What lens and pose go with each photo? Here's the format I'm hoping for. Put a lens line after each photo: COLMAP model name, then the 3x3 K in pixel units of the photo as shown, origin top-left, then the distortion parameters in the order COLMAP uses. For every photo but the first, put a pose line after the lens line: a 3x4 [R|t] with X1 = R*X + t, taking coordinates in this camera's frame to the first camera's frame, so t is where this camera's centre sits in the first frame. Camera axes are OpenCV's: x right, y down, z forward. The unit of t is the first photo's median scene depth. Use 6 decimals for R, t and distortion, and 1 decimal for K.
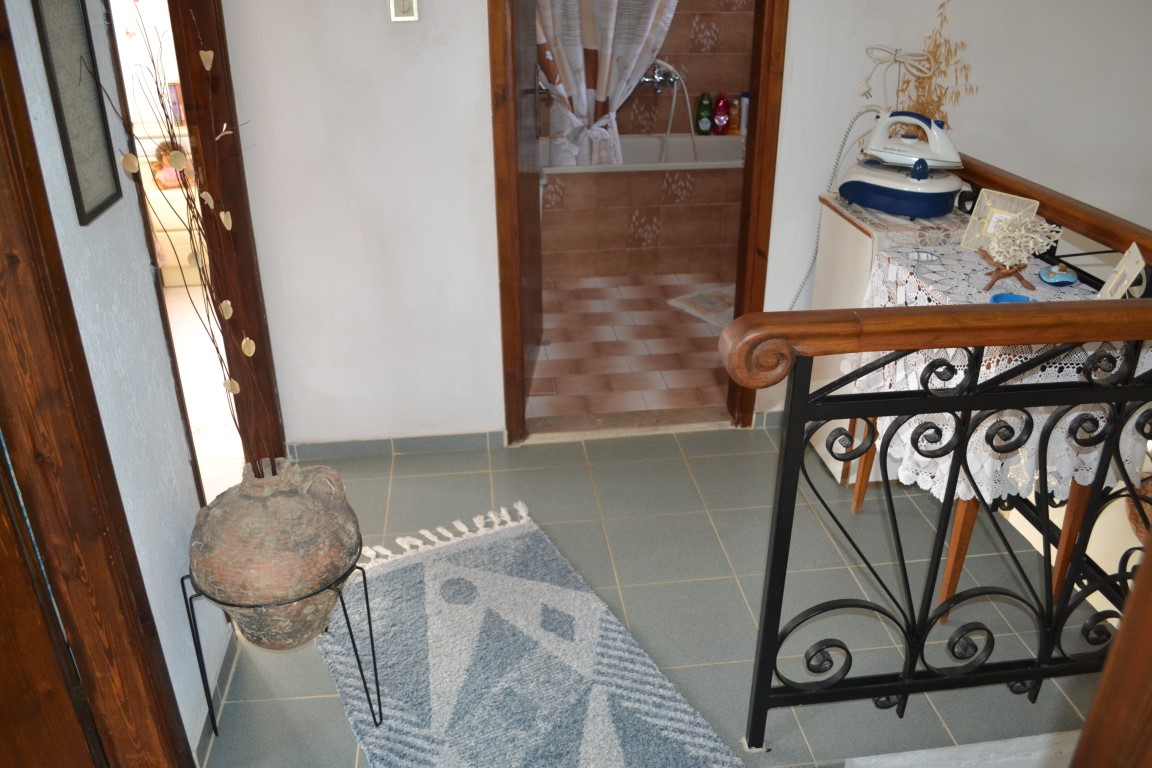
lens RADIAL K [[921.0, 0, 574.3], [0, 921.0, 383.7], [0, 0, 1]] dist [-0.077246, -0.003404]
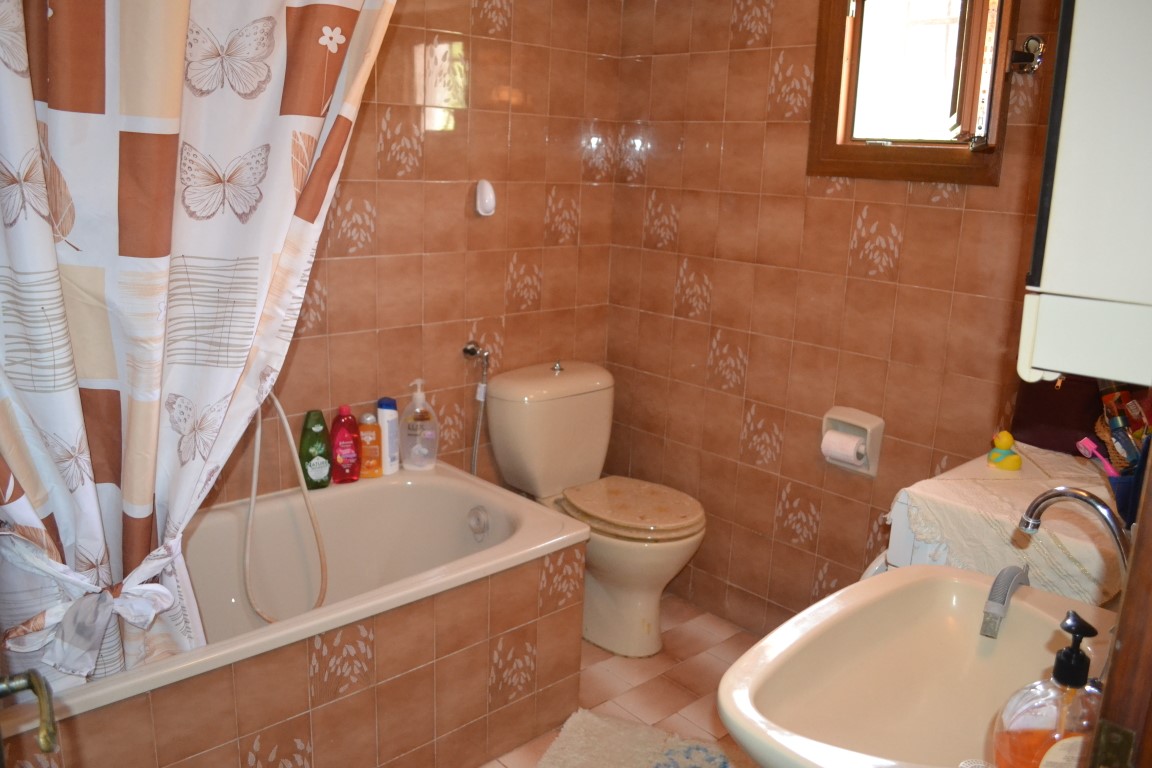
lens RADIAL K [[921.0, 0, 575.2], [0, 921.0, 385.3], [0, 0, 1]] dist [-0.077246, -0.003404]
pose [[0.818527, -0.102360, 0.565275, -0.028956], [0.212445, 0.968175, -0.132307, -0.272660], [-0.533742, 0.228387, 0.814223, 0.584787]]
